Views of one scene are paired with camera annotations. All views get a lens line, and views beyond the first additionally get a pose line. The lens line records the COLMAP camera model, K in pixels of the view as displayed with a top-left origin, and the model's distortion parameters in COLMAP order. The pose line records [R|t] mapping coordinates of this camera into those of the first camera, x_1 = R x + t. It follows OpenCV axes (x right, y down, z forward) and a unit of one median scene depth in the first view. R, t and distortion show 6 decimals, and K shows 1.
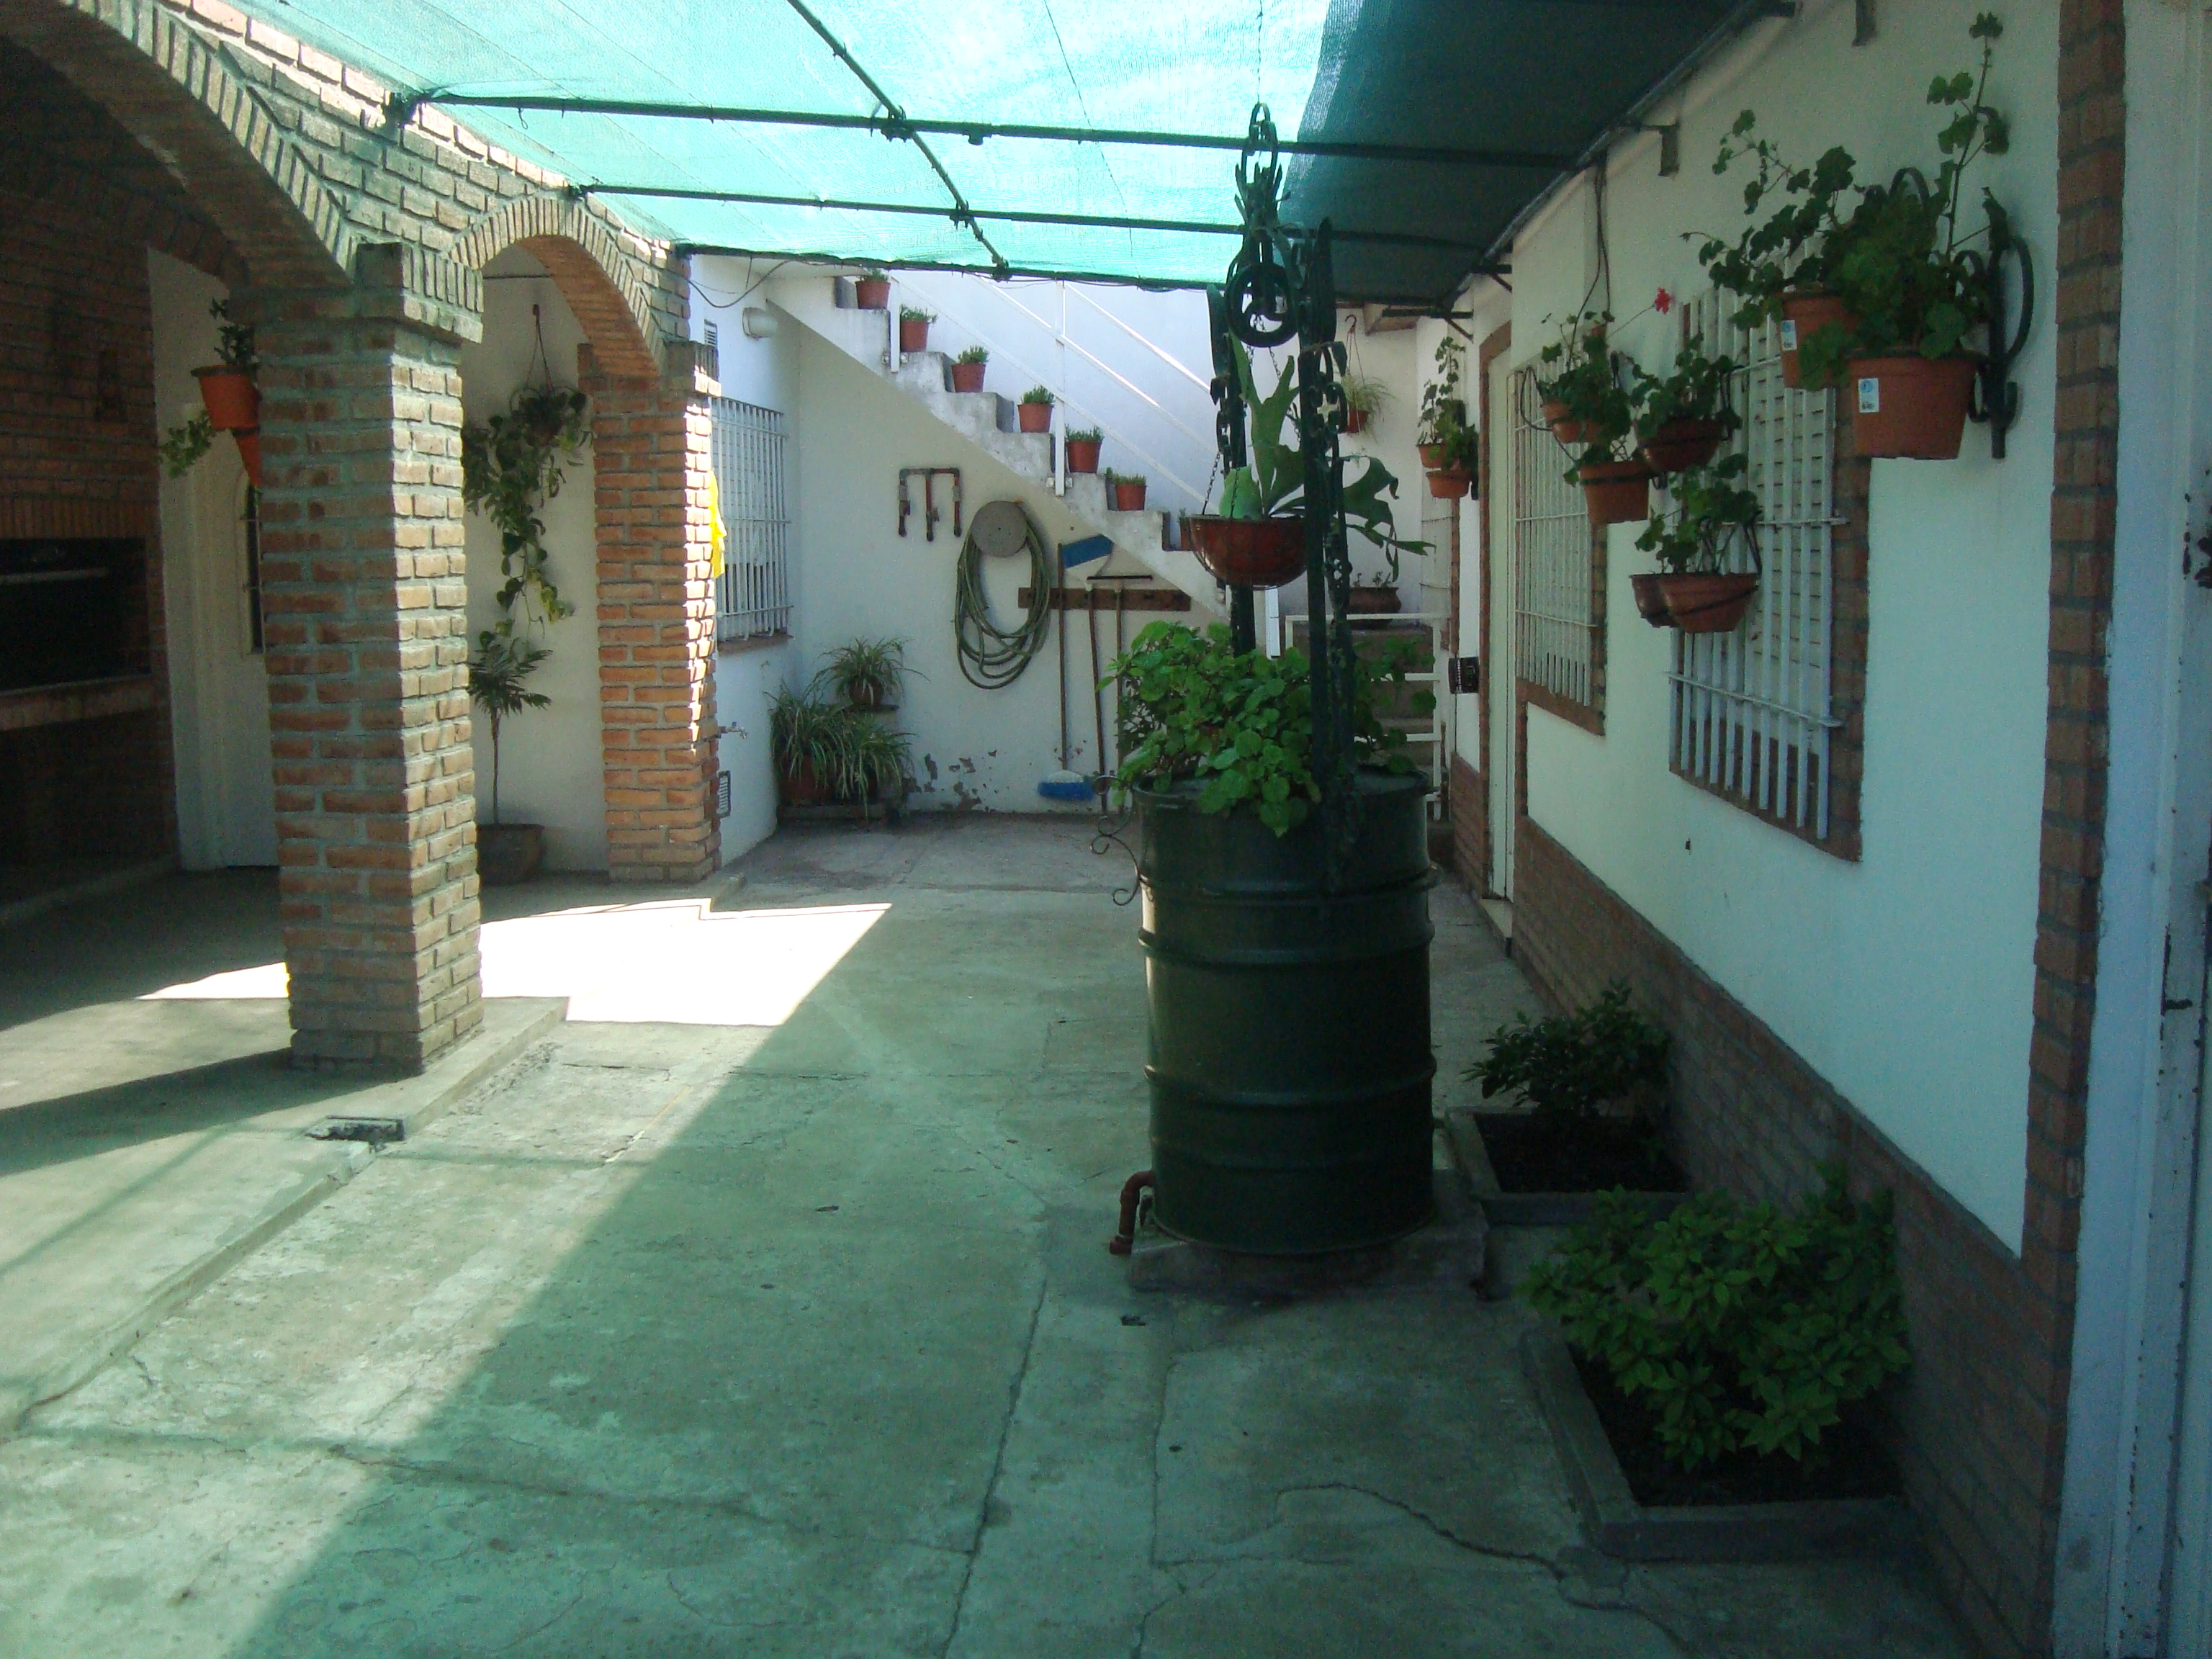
lens RADIAL K [[2169.8, 0, 1099.6], [0, 2169.8, 842.9], [0, 0, 1]] dist [-0.107381, 0.000000]
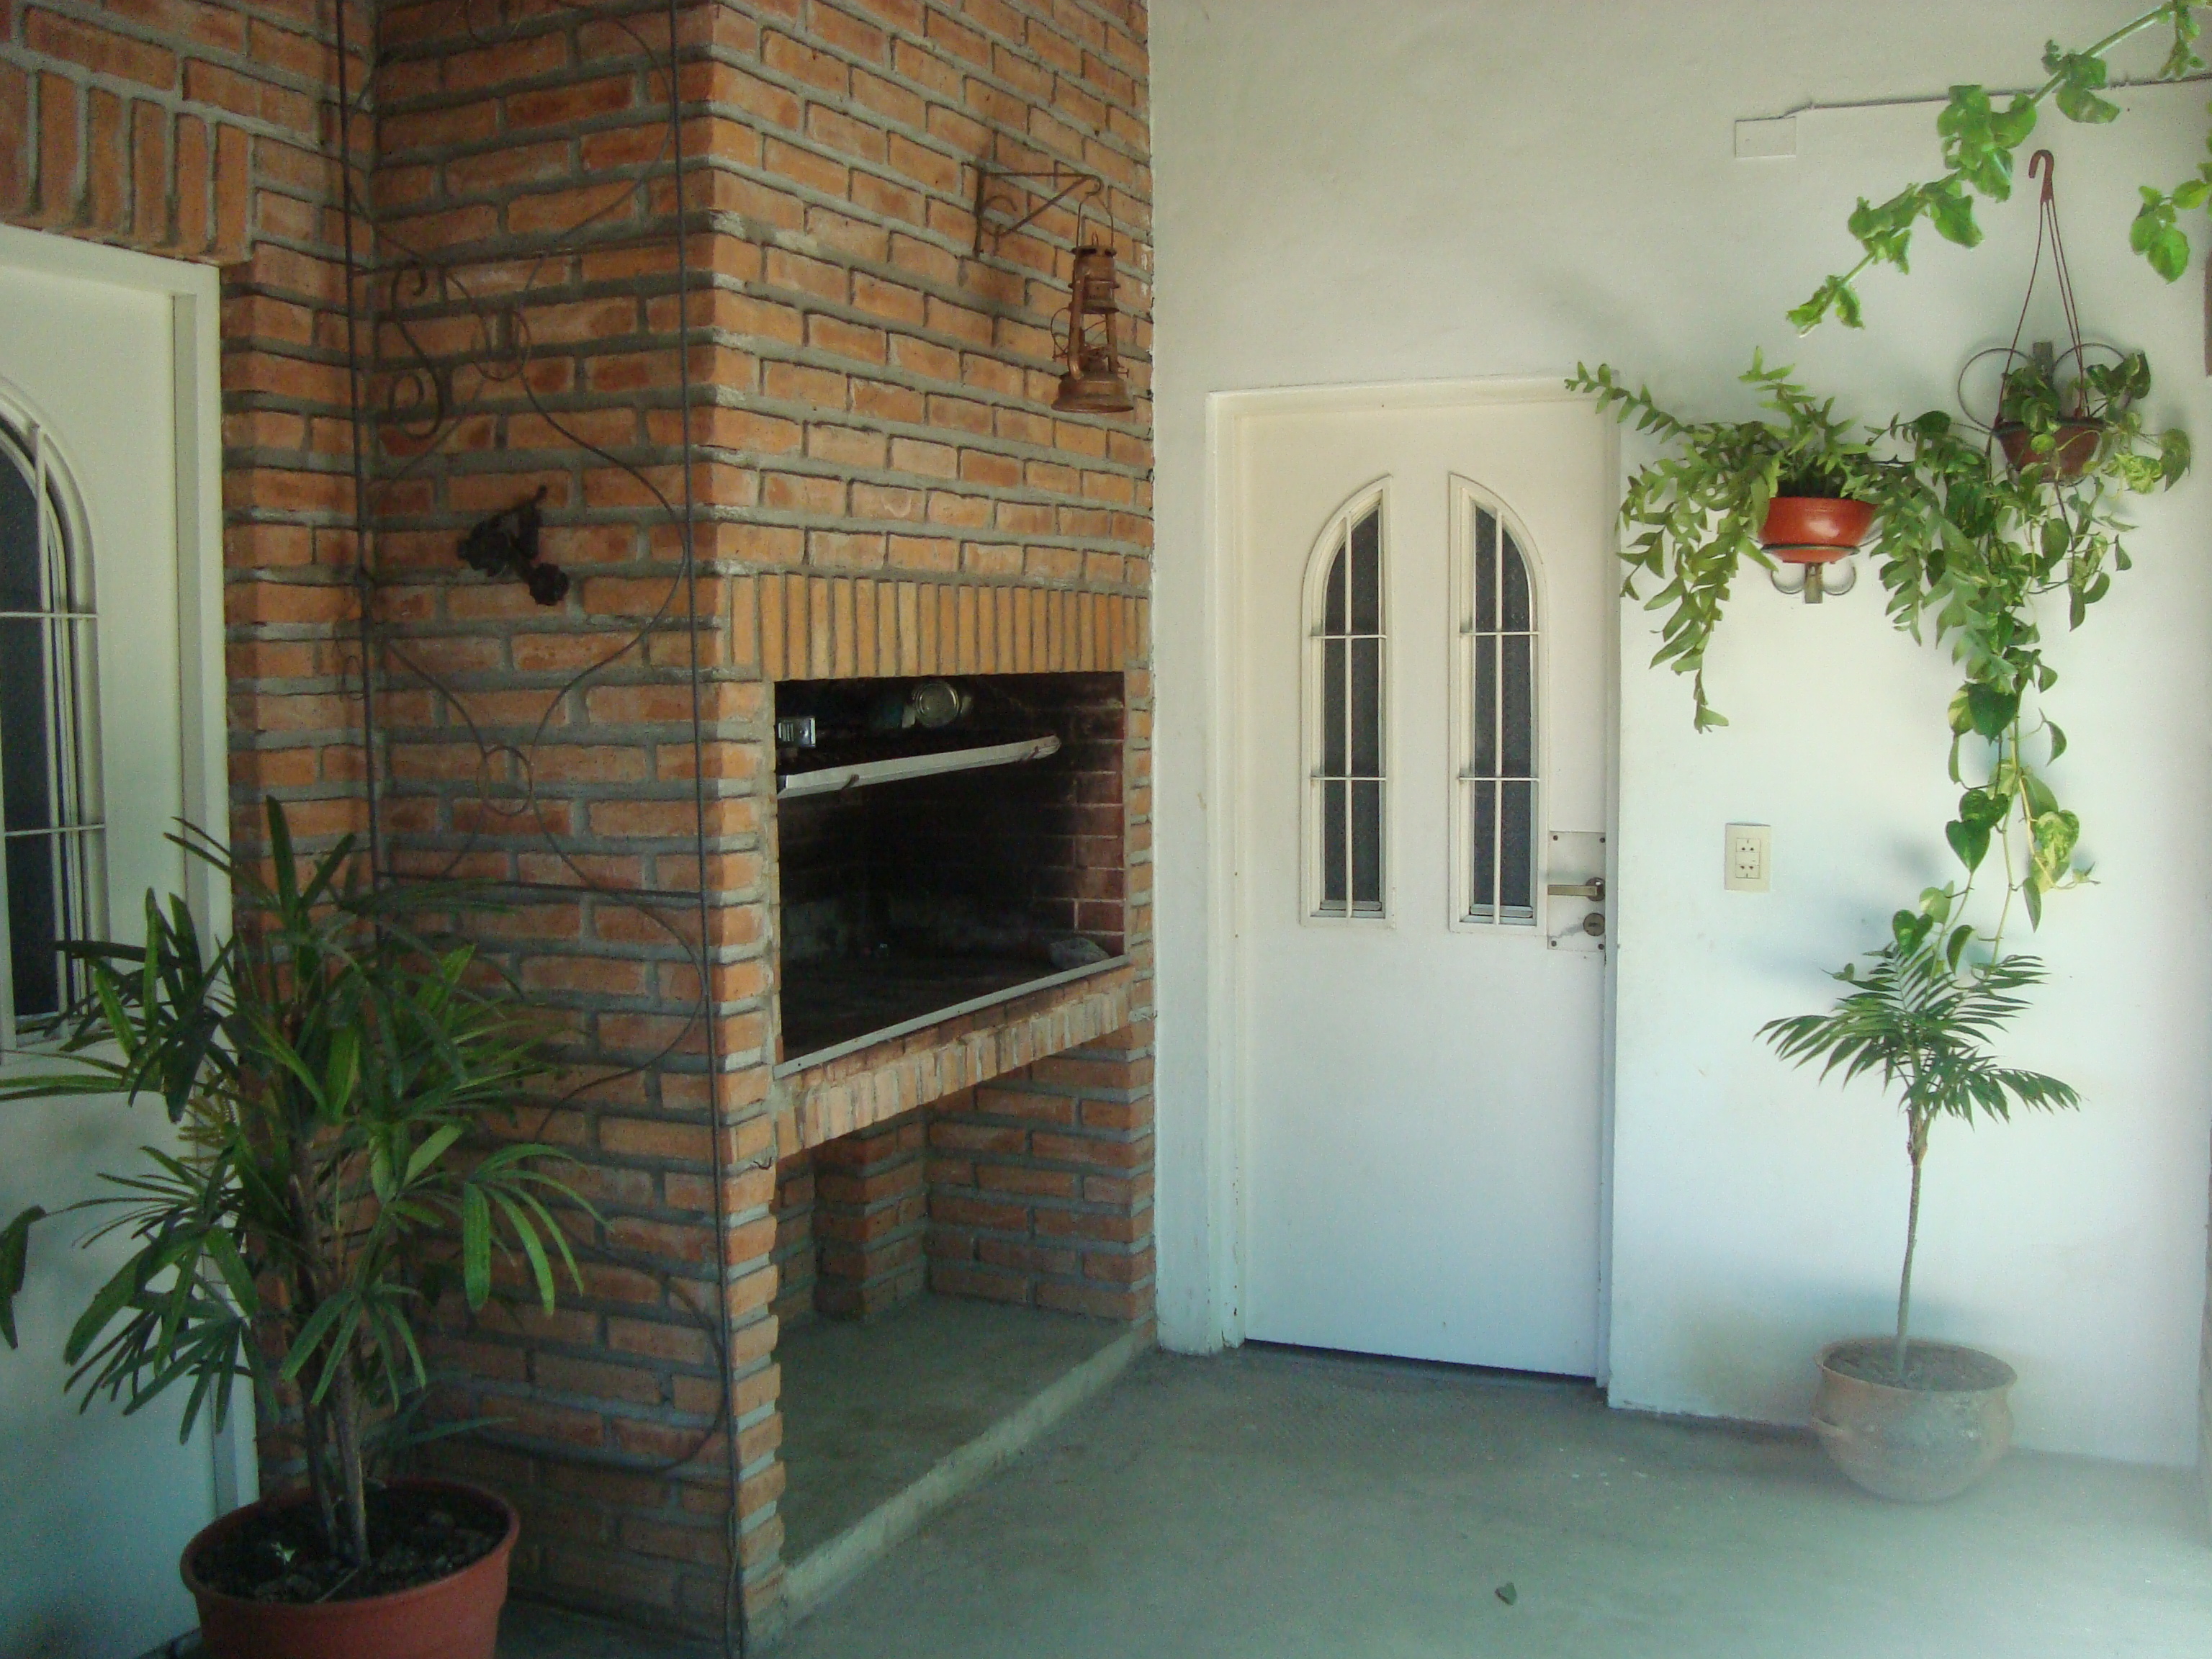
lens RADIAL K [[2169.8, 0, 1110.9], [0, 2169.8, 819.4], [0, 0, 1]] dist [-0.107381, 0.000000]
pose [[0.942122, 0.035083, -0.333430, -0.296348], [-0.053249, 0.997544, -0.045498, -0.090141], [0.331015, 0.060619, 0.941676, 0.552248]]
